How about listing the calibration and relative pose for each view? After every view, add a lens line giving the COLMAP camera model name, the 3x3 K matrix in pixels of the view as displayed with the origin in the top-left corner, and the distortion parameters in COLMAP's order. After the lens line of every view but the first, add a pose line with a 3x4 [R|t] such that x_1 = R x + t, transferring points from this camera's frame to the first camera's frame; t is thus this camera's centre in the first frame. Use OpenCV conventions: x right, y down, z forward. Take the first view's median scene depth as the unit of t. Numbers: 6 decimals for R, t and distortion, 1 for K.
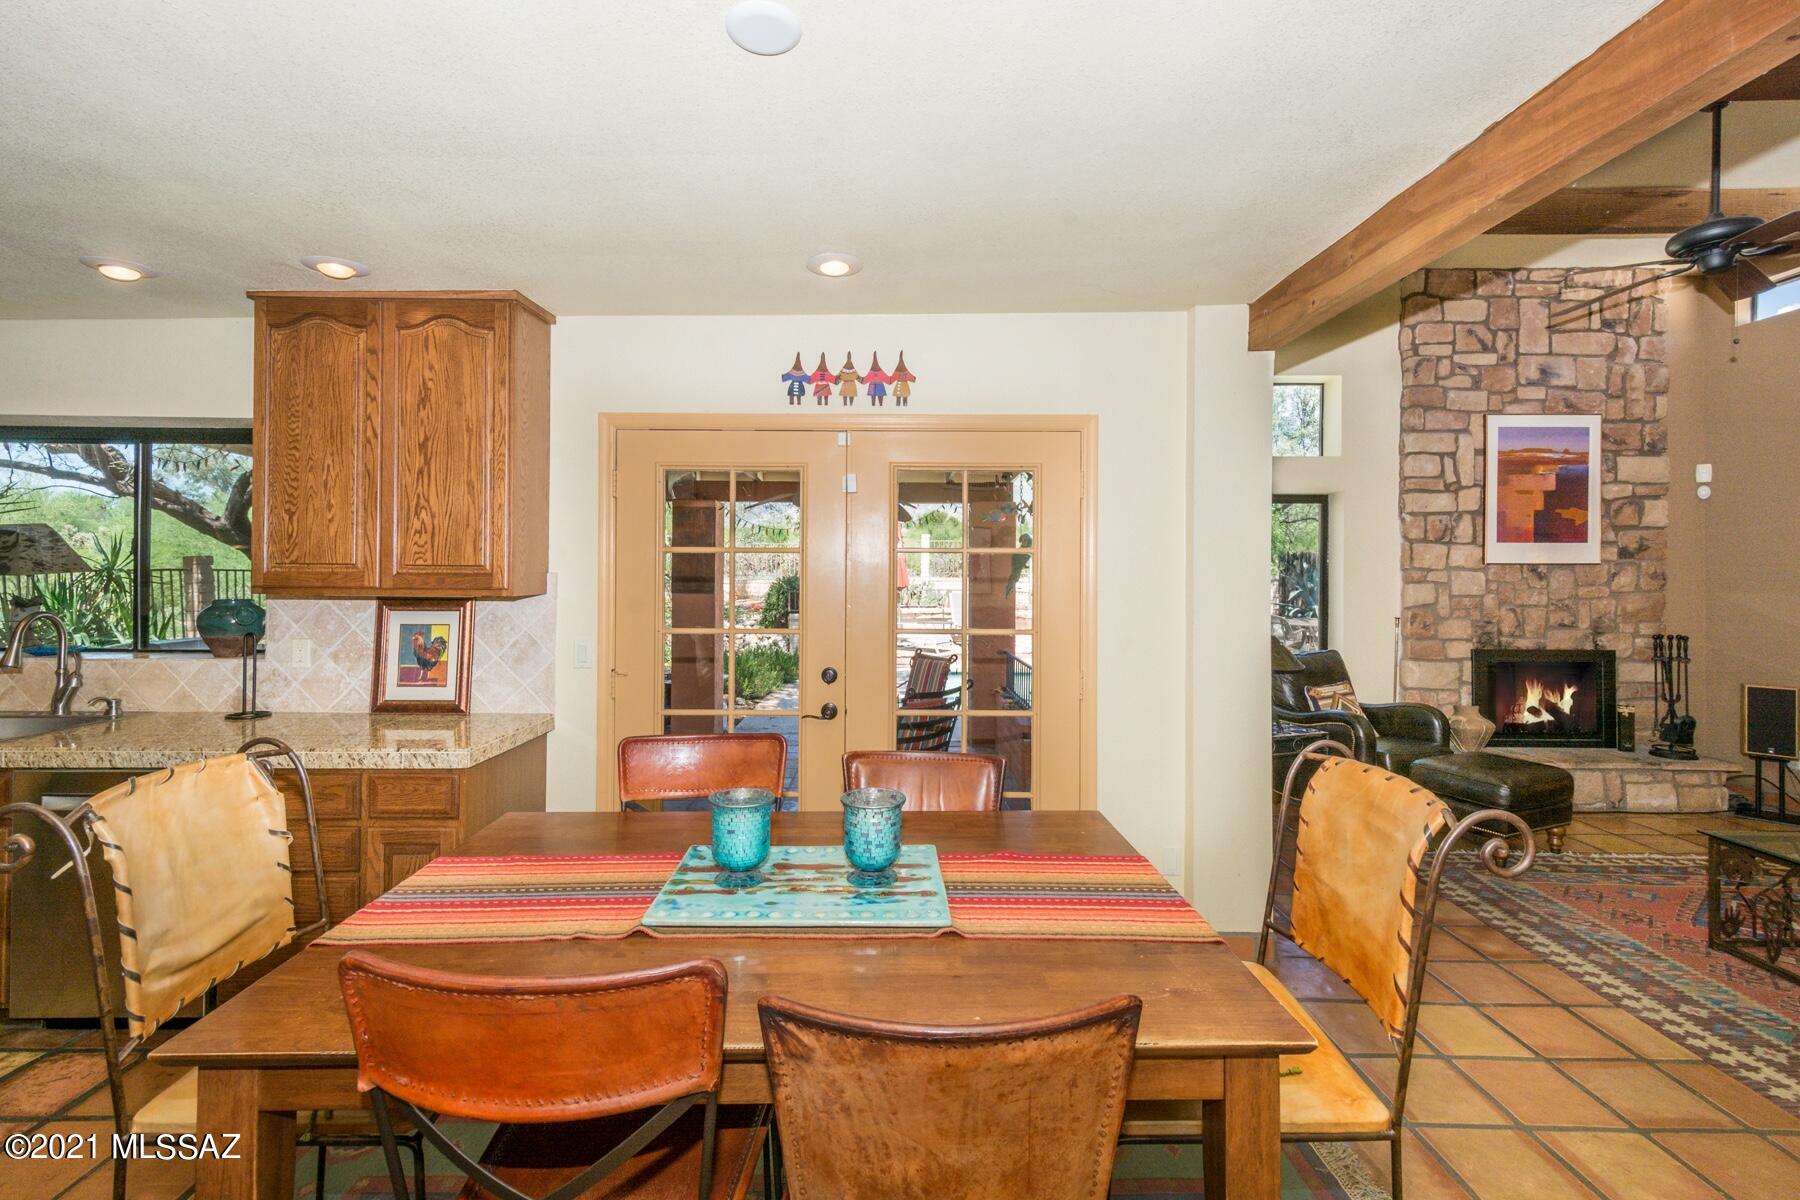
lens RADIAL K [[808.2, 0, 891.8], [0, 808.2, 574.3], [0, 0, 1]] dist [0.014994, -0.002864]
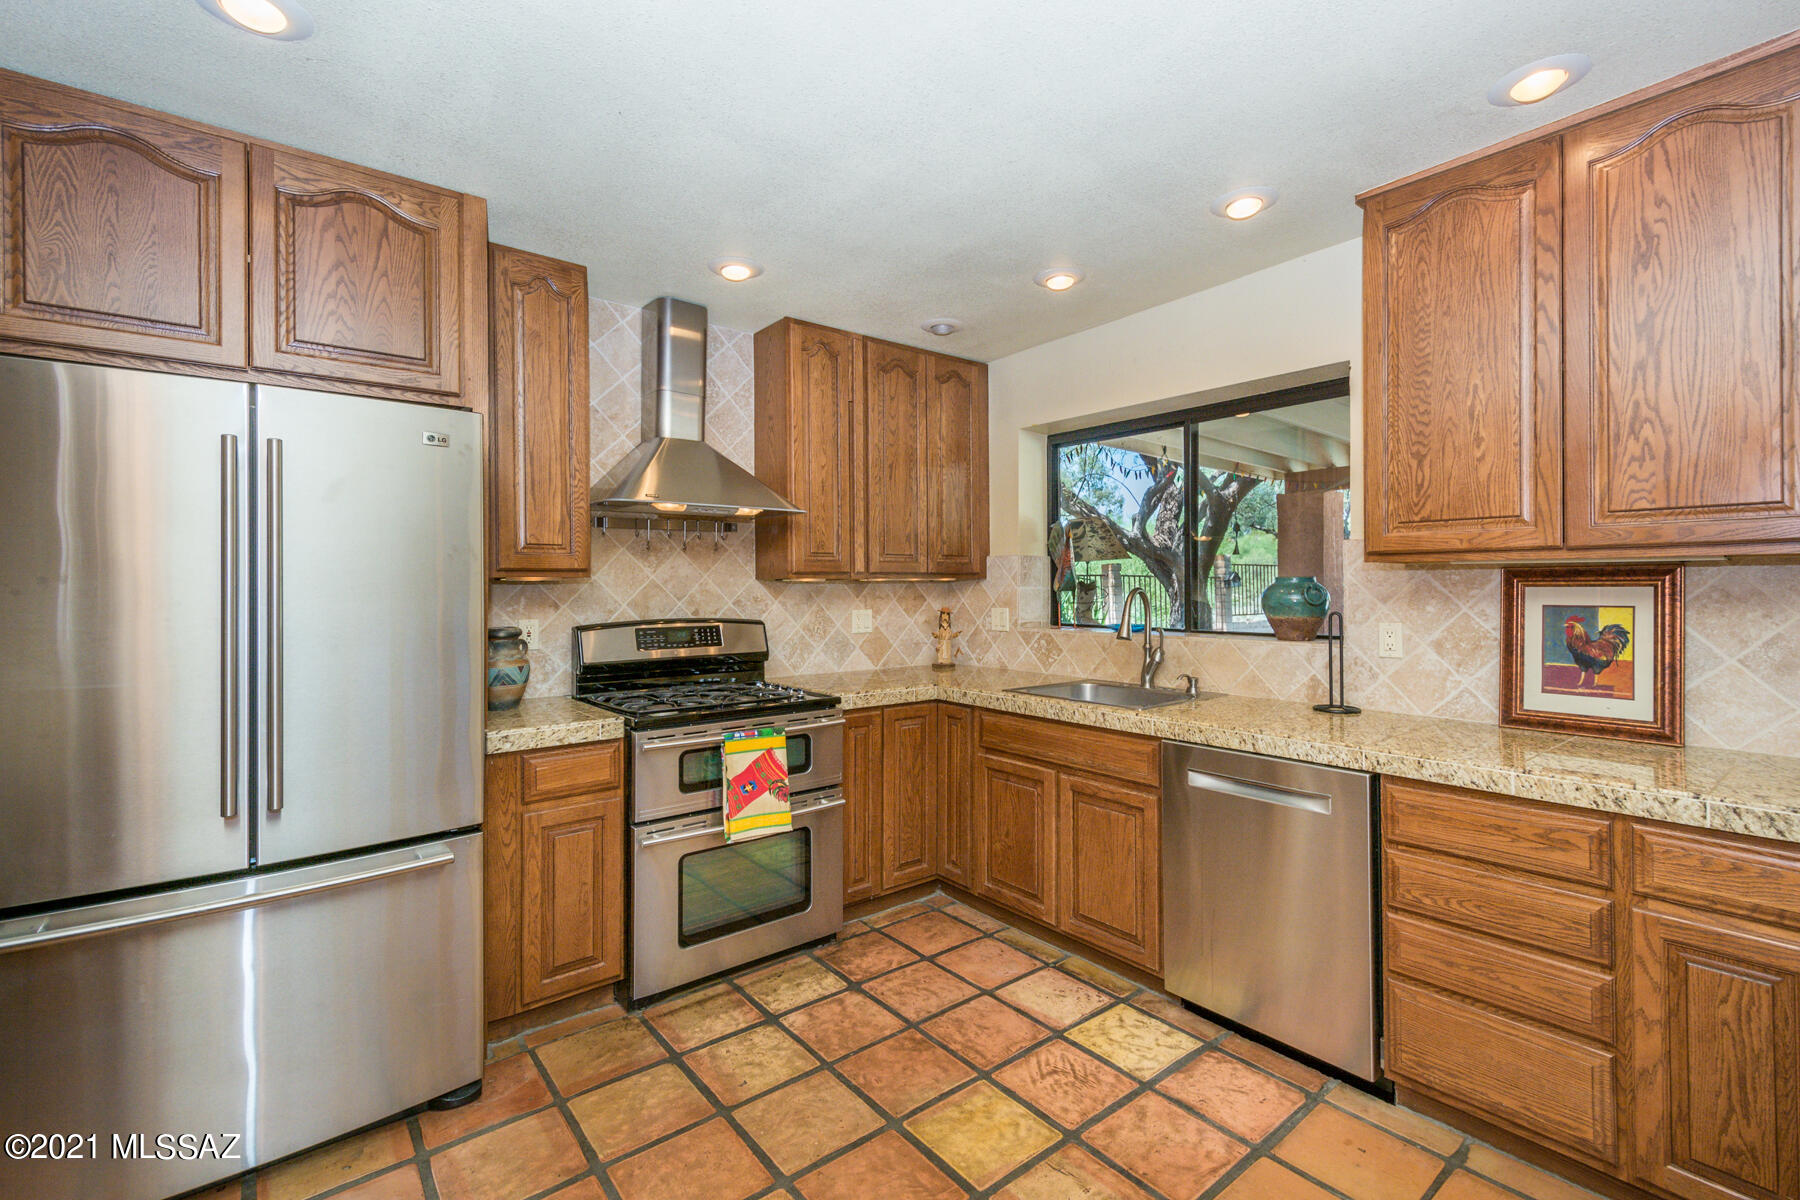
lens RADIAL K [[808.2, 0, 903.3], [0, 808.2, 592.1], [0, 0, 1]] dist [0.014994, -0.002864]
pose [[0.624056, -0.002700, -0.781375, -0.405970], [0.006505, 0.999977, 0.001739, 0.046049], [0.781353, -0.006168, 0.624059, 0.117570]]
